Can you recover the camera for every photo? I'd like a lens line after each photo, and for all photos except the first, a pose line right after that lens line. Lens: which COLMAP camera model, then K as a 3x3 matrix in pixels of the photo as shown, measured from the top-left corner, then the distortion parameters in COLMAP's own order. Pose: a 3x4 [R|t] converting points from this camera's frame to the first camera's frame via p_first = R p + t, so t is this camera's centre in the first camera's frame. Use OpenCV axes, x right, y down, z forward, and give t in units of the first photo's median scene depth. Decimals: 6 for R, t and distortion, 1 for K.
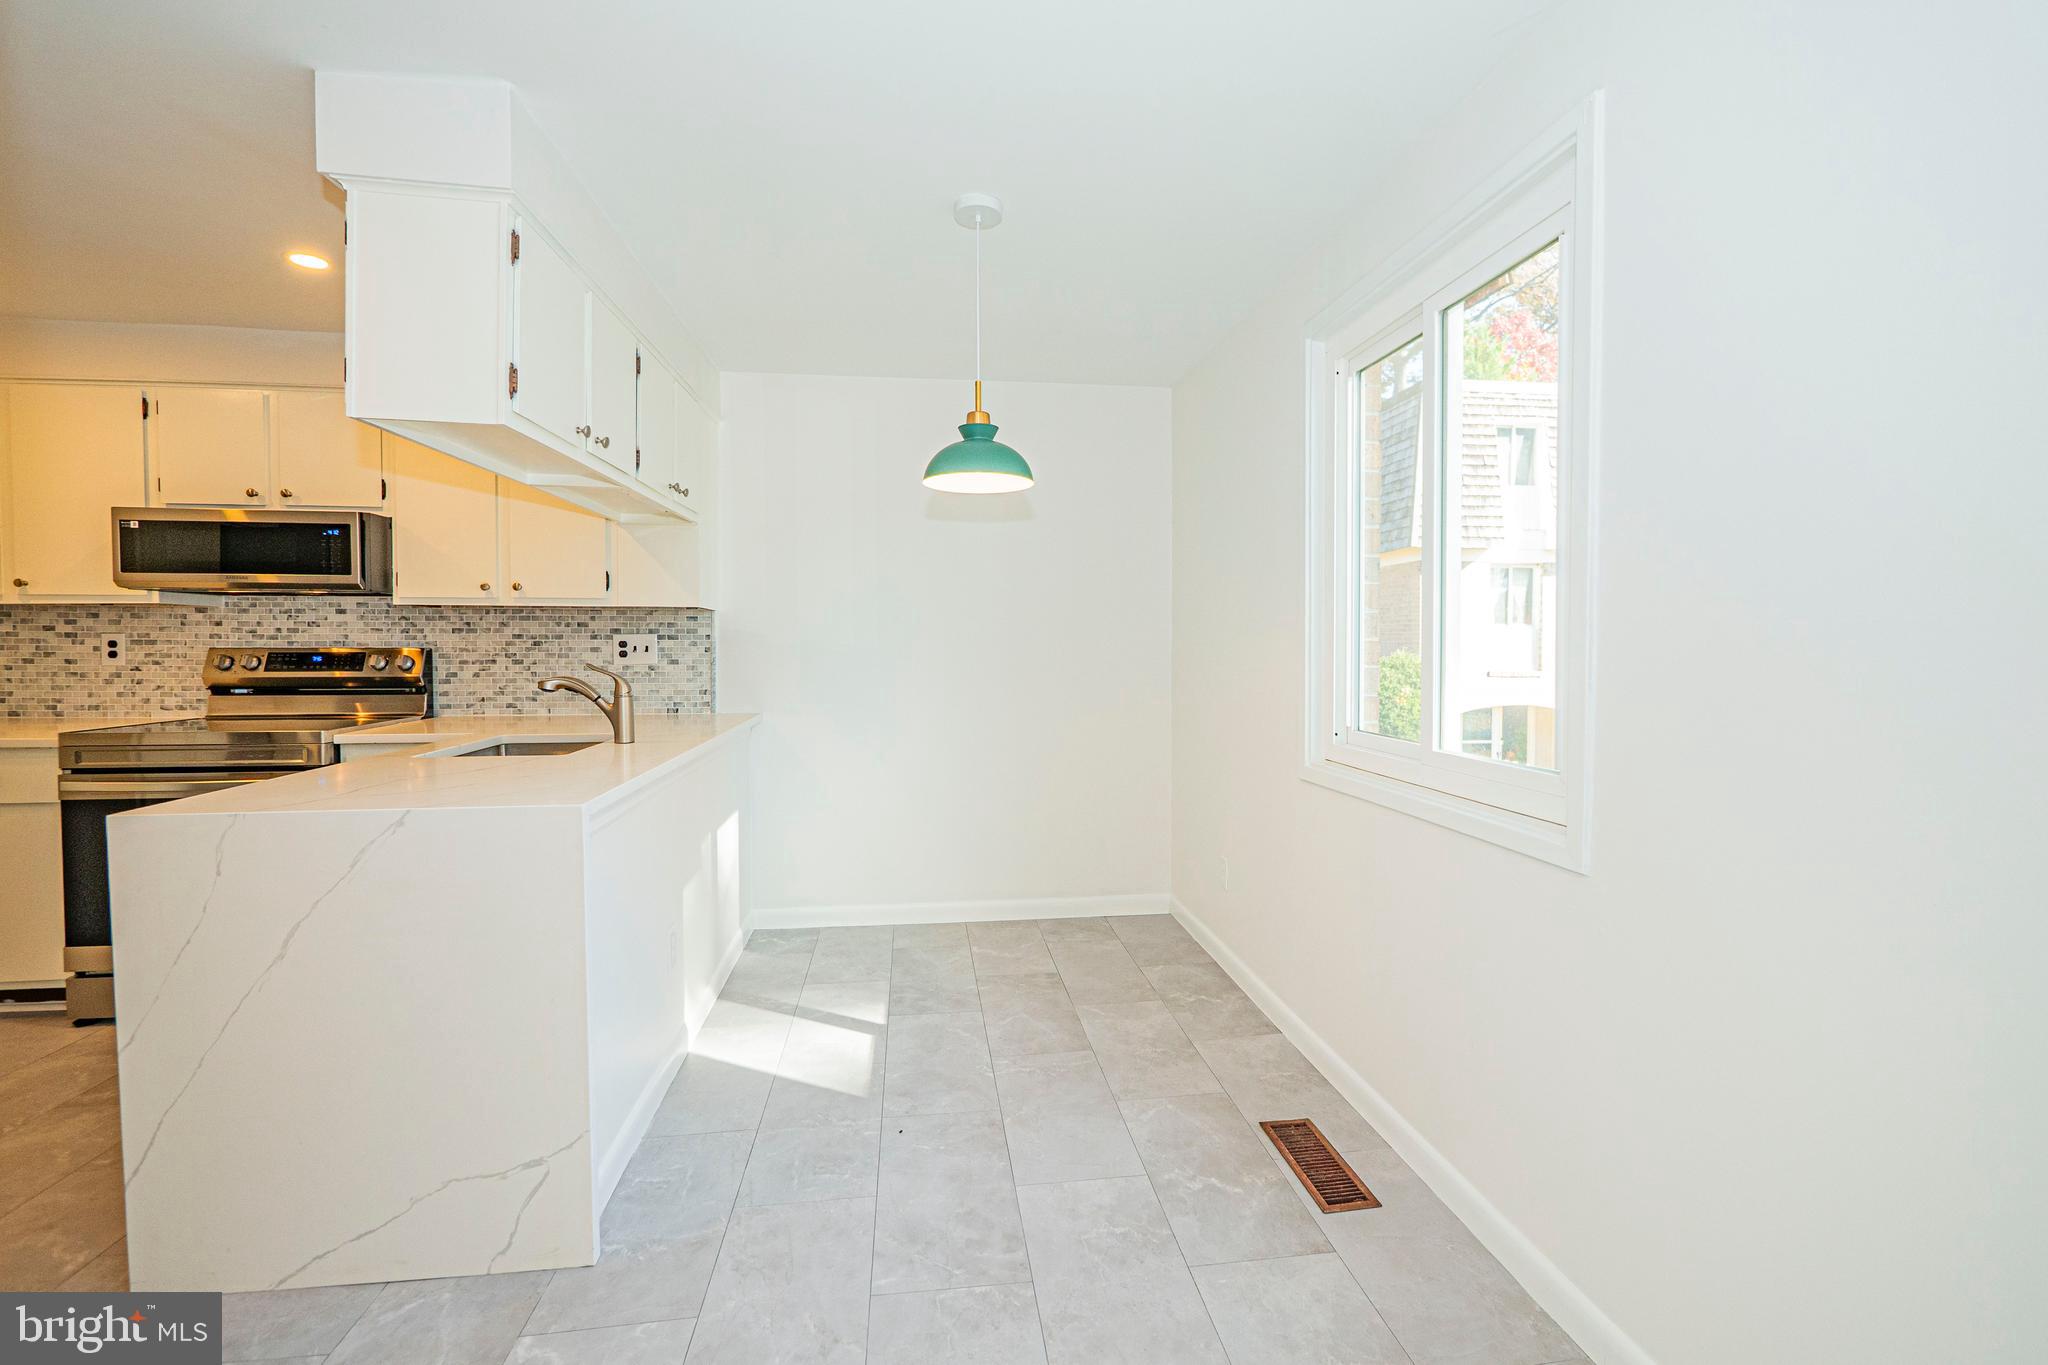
lens RADIAL K [[864.6, 0, 1019.8], [0, 864.6, 671.2], [0, 0, 1]] dist [-0.005989, 0.000533]
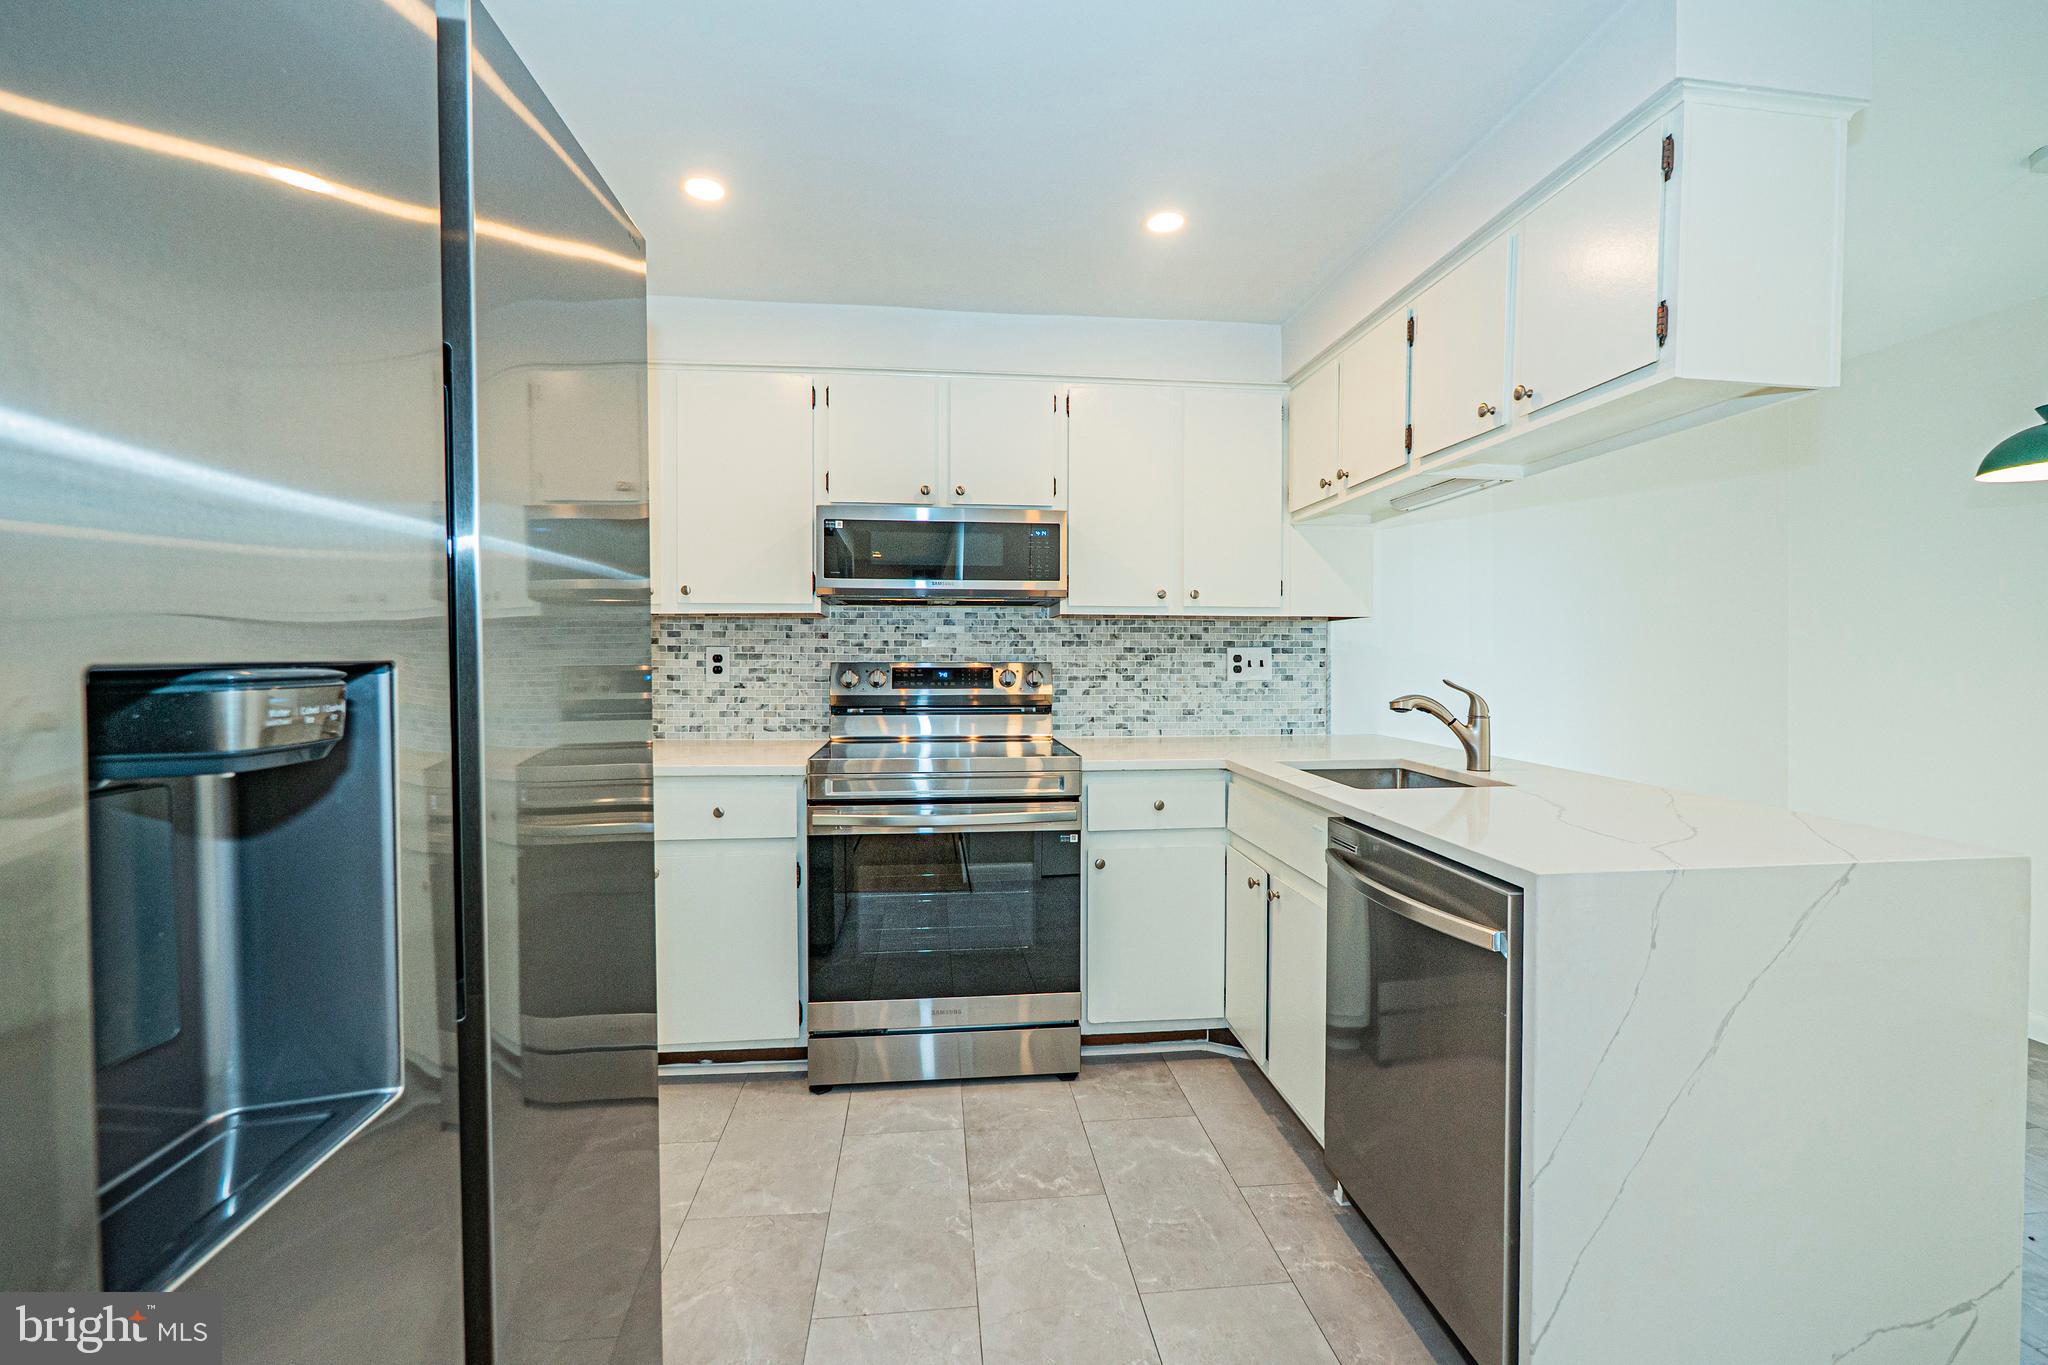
lens RADIAL K [[864.6, 0, 1023.8], [0, 864.6, 670.7], [0, 0, 1]] dist [-0.005989, 0.000533]
pose [[0.999881, -0.000633, -0.015421, -0.709434], [0.000342, 0.999822, -0.018884, -0.001399], [0.015430, 0.018876, 0.999703, 0.091955]]
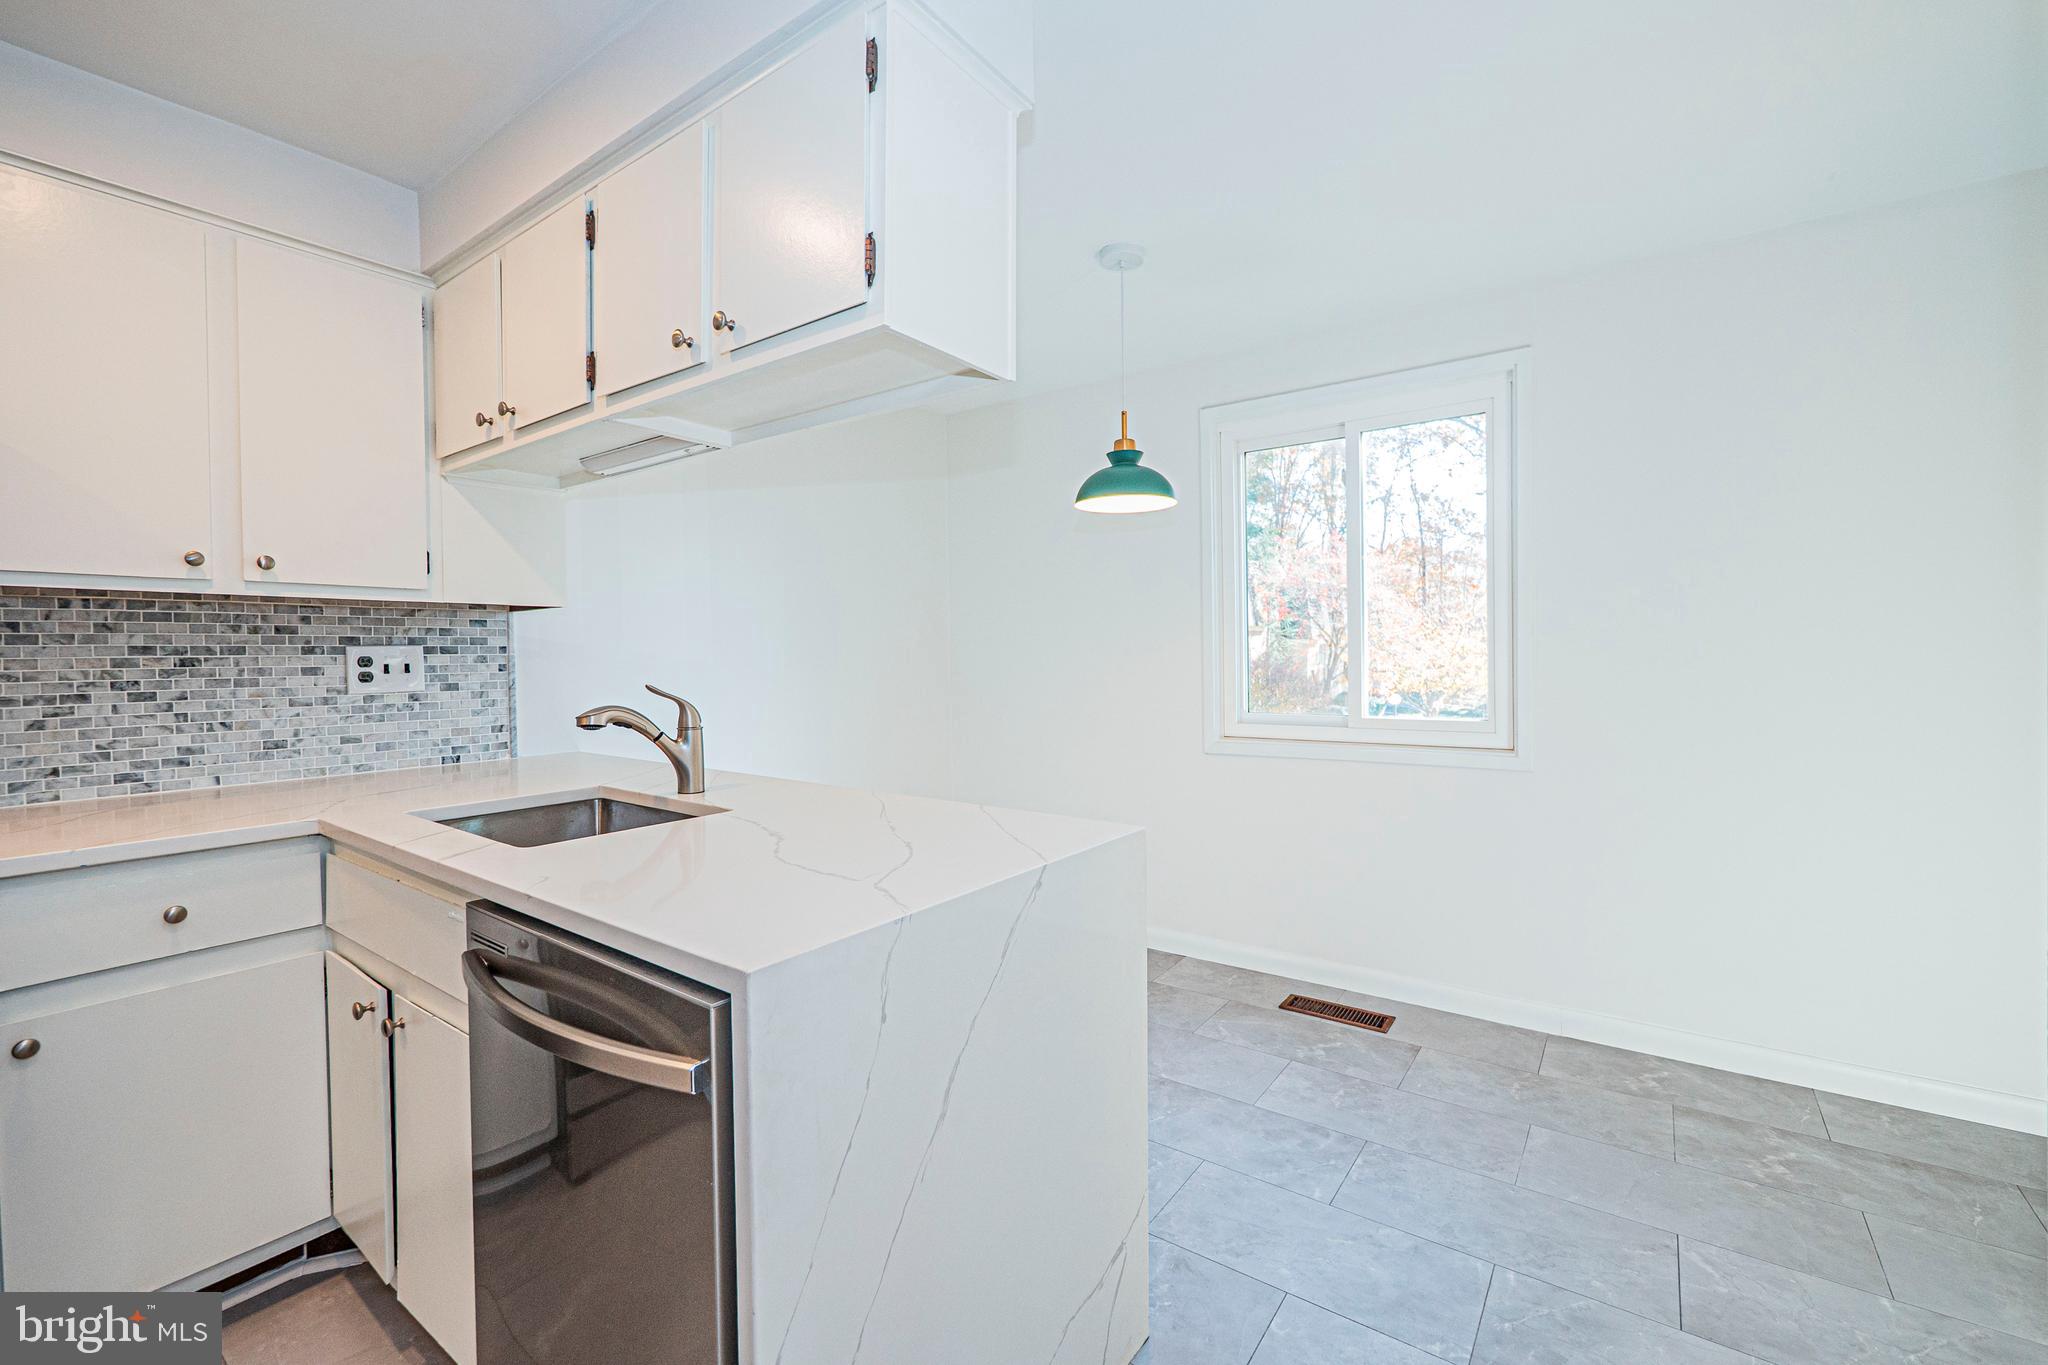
lens RADIAL K [[864.6, 0, 1023.1], [0, 864.6, 670.2], [0, 0, 1]] dist [-0.005989, 0.000533]
pose [[0.685512, -0.022719, 0.727707, -0.622715], [0.035692, 0.999360, -0.002422, -0.006698], [-0.727186, 0.027634, 0.685884, 0.230154]]
